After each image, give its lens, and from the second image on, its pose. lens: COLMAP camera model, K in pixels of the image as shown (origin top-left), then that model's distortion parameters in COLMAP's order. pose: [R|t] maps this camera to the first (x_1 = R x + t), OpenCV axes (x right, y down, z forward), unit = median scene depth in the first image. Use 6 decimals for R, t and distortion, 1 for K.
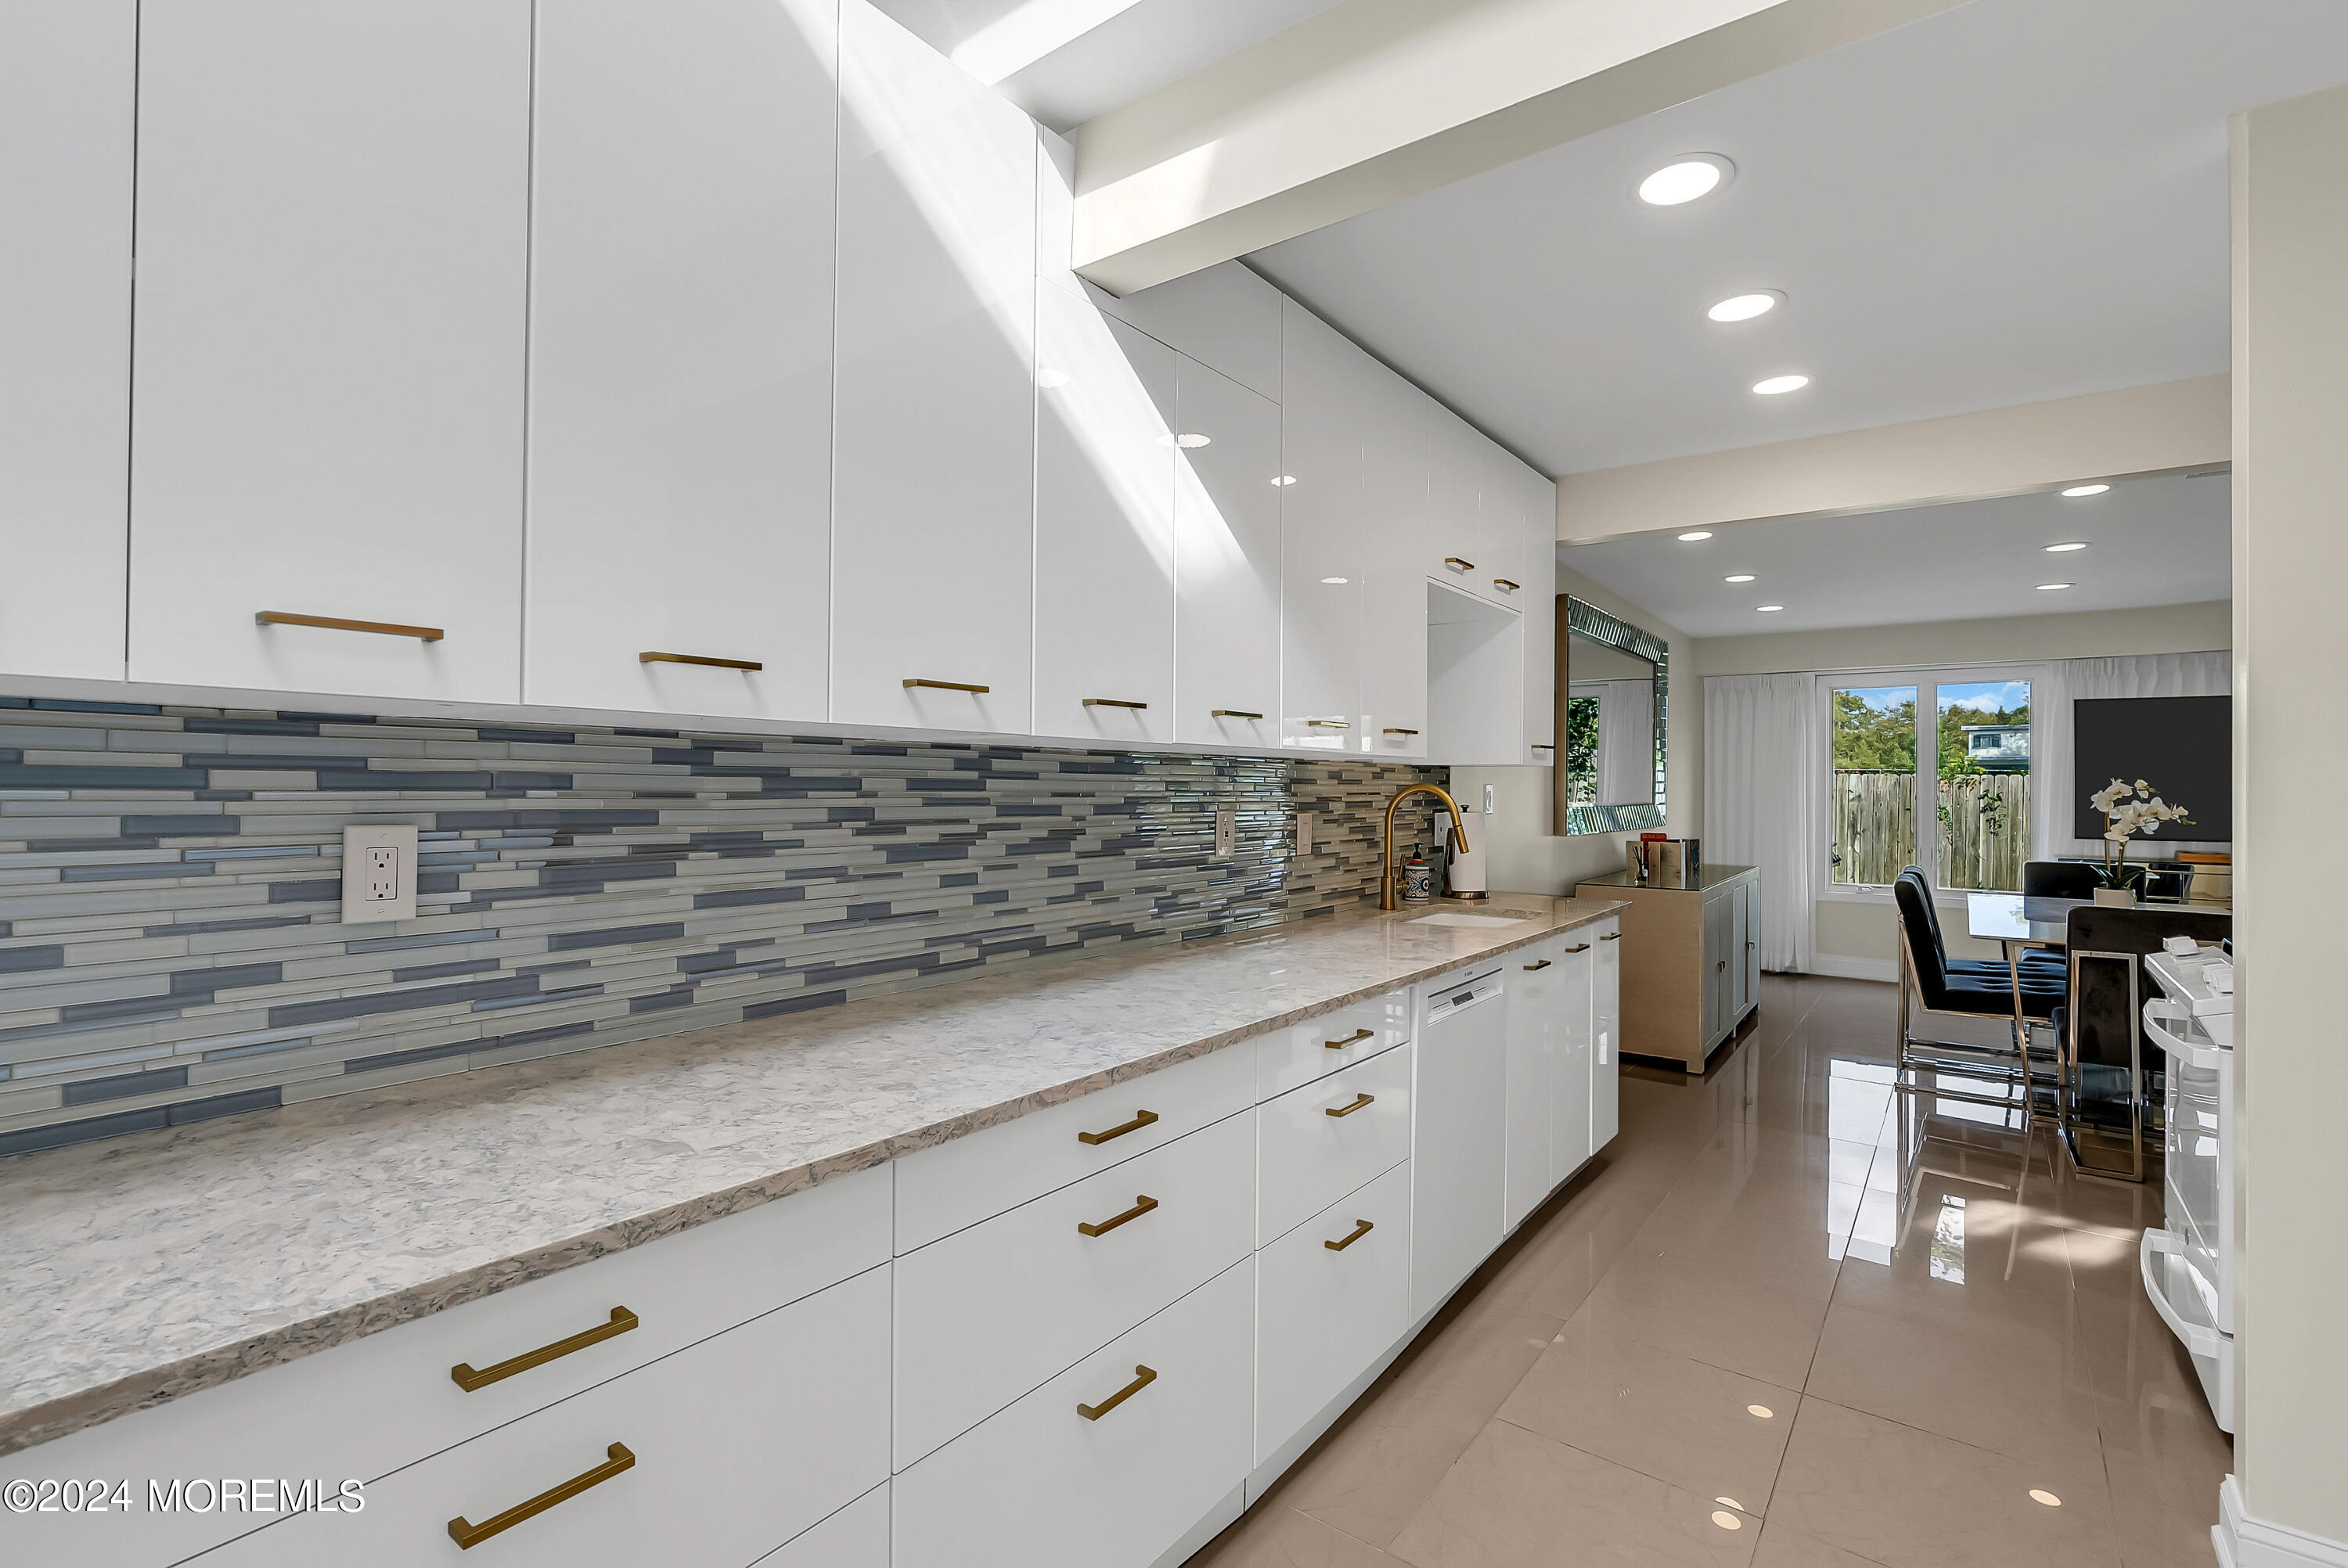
lens RADIAL K [[1063.0, 0, 1178.7], [0, 1063.0, 783.9], [0, 0, 1]] dist [-0.006952, 0.003813]
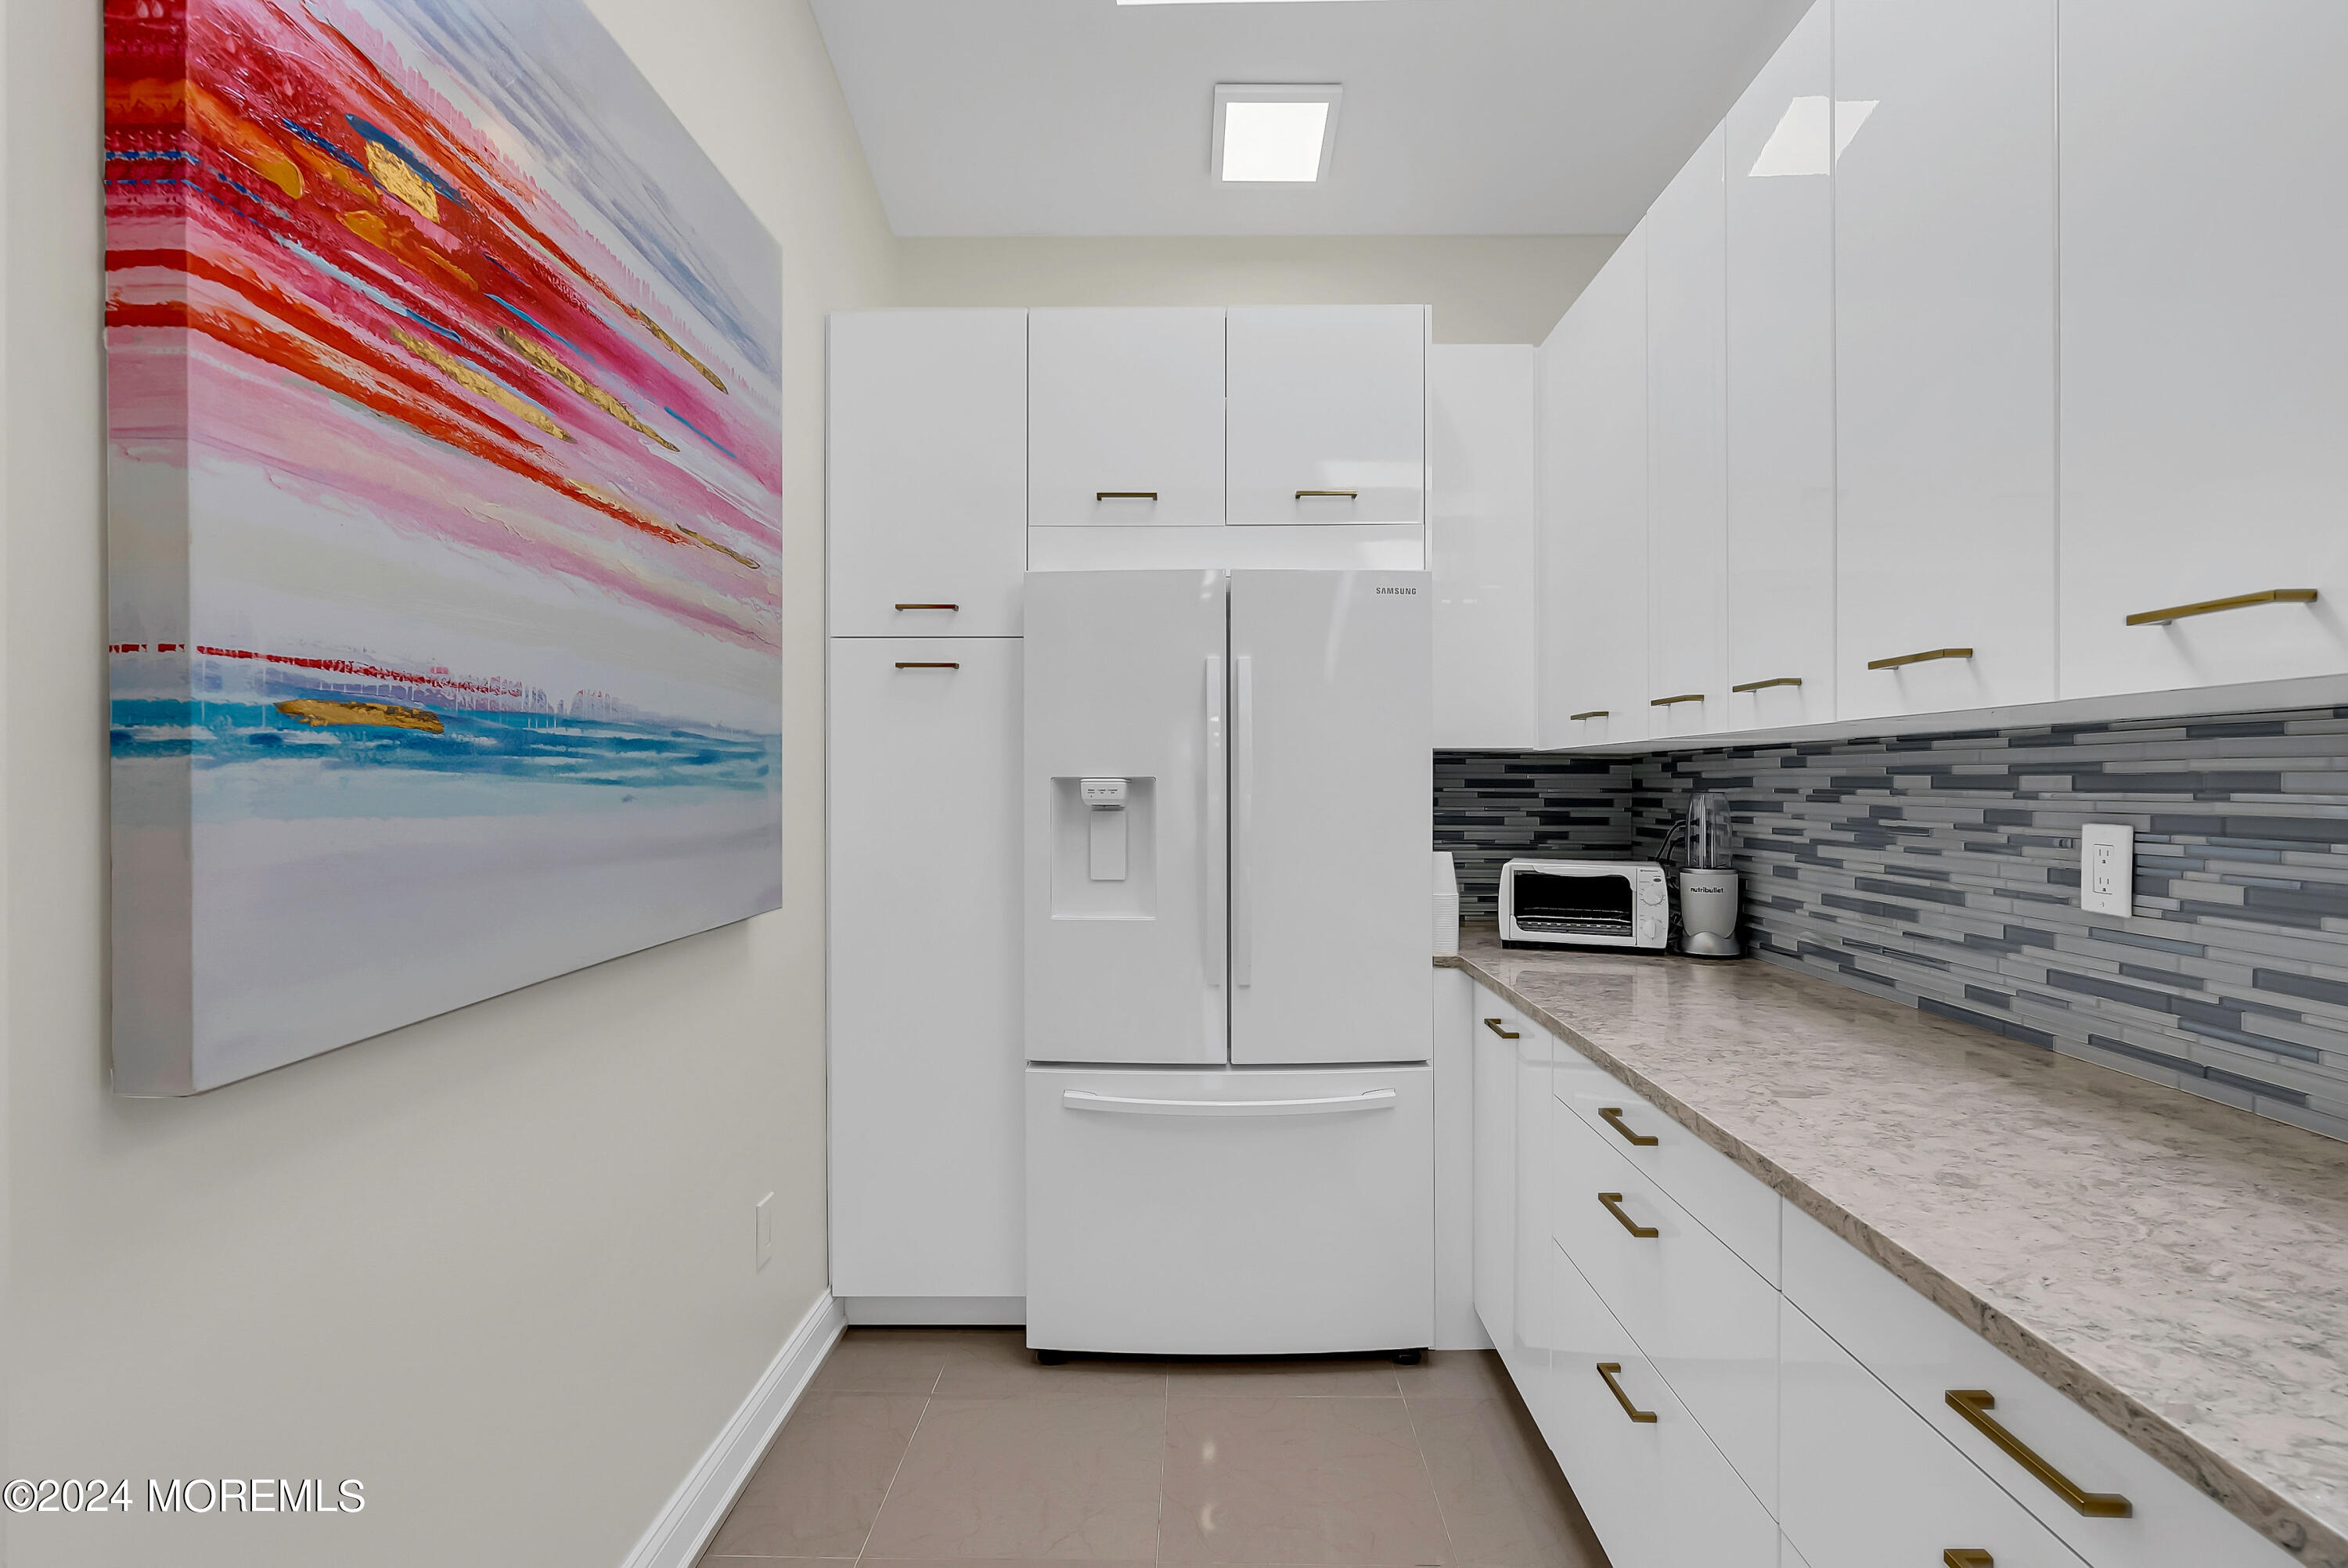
lens RADIAL K [[1096.2, 0, 1174.0], [0, 1096.2, 784.0], [0, 0, 1]] dist [-0.000991, 0.000238]
pose [[-0.809668, -0.008463, -0.586828, 0.537856], [-0.006315, 0.999964, -0.005708, 0.008354], [0.586855, -0.000916, -0.809692, 1.082798]]
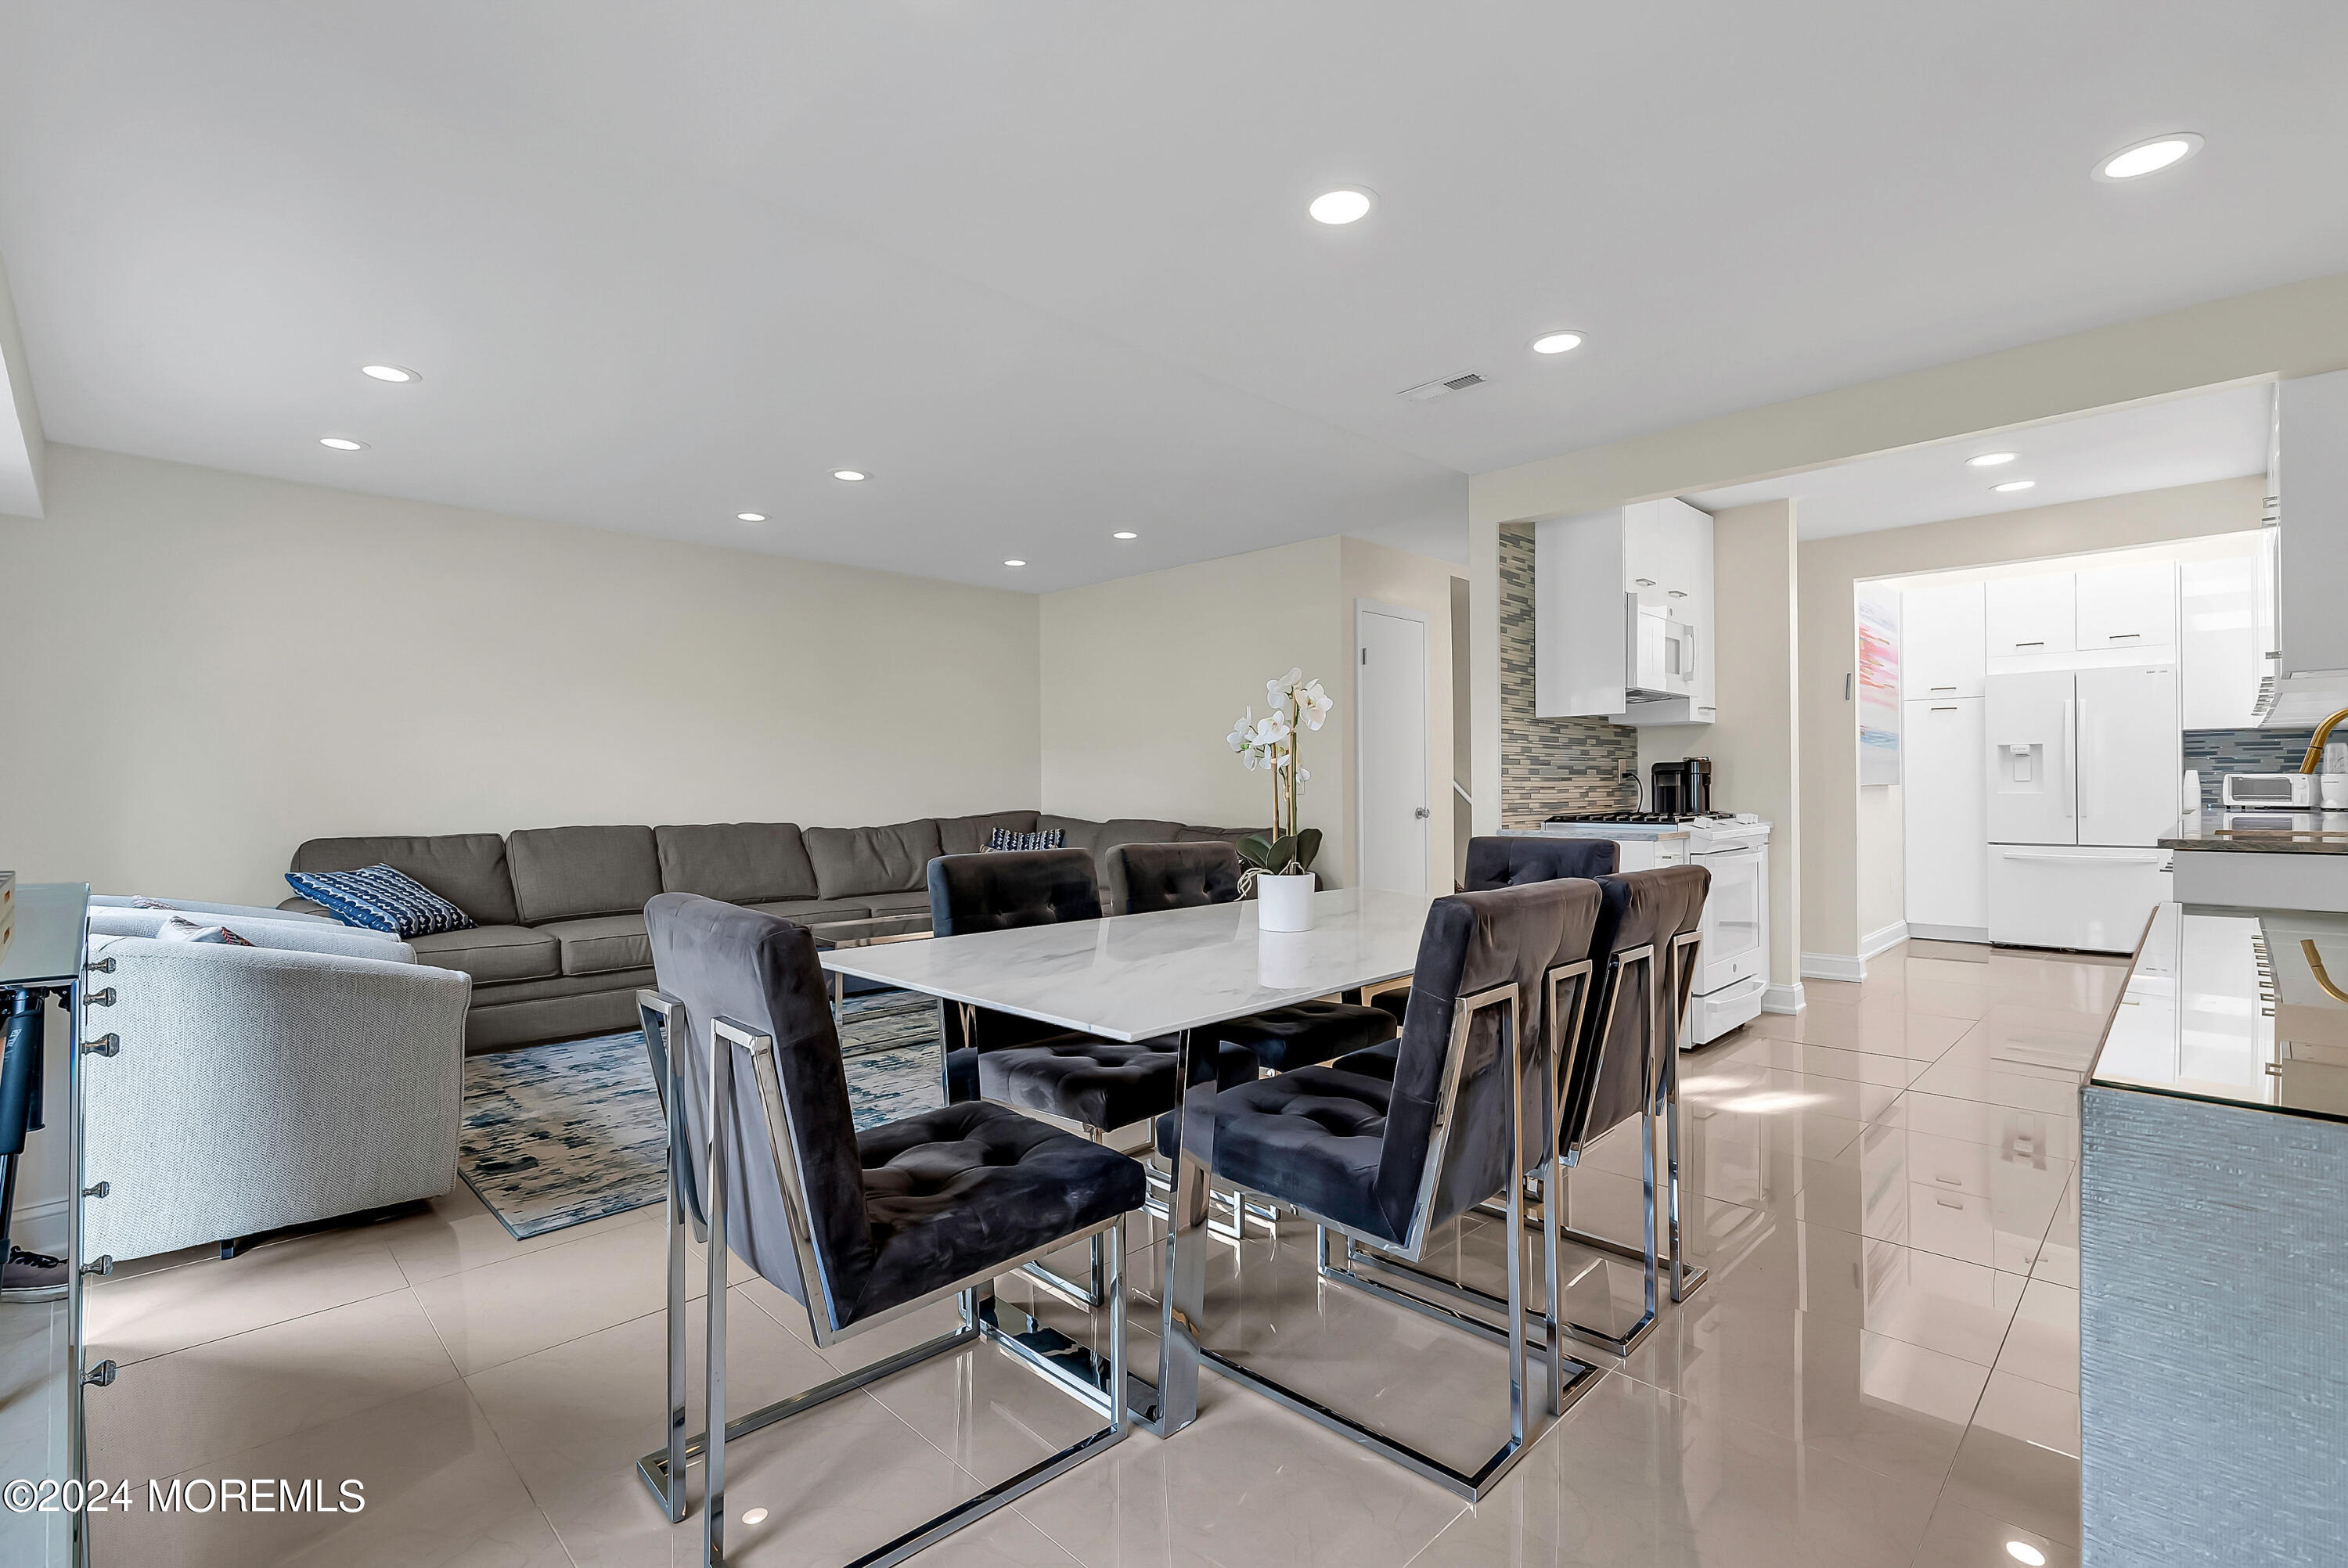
lens RADIAL K [[1063.0, 0, 1178.7], [0, 1063.0, 783.9], [0, 0, 1]] dist [-0.006952, 0.003813]
pose [[-0.990643, -0.001897, 0.136462, 2.380475], [-0.002249, 0.999995, -0.002423, 0.158228], [-0.136457, -0.002707, -0.990642, 4.282180]]
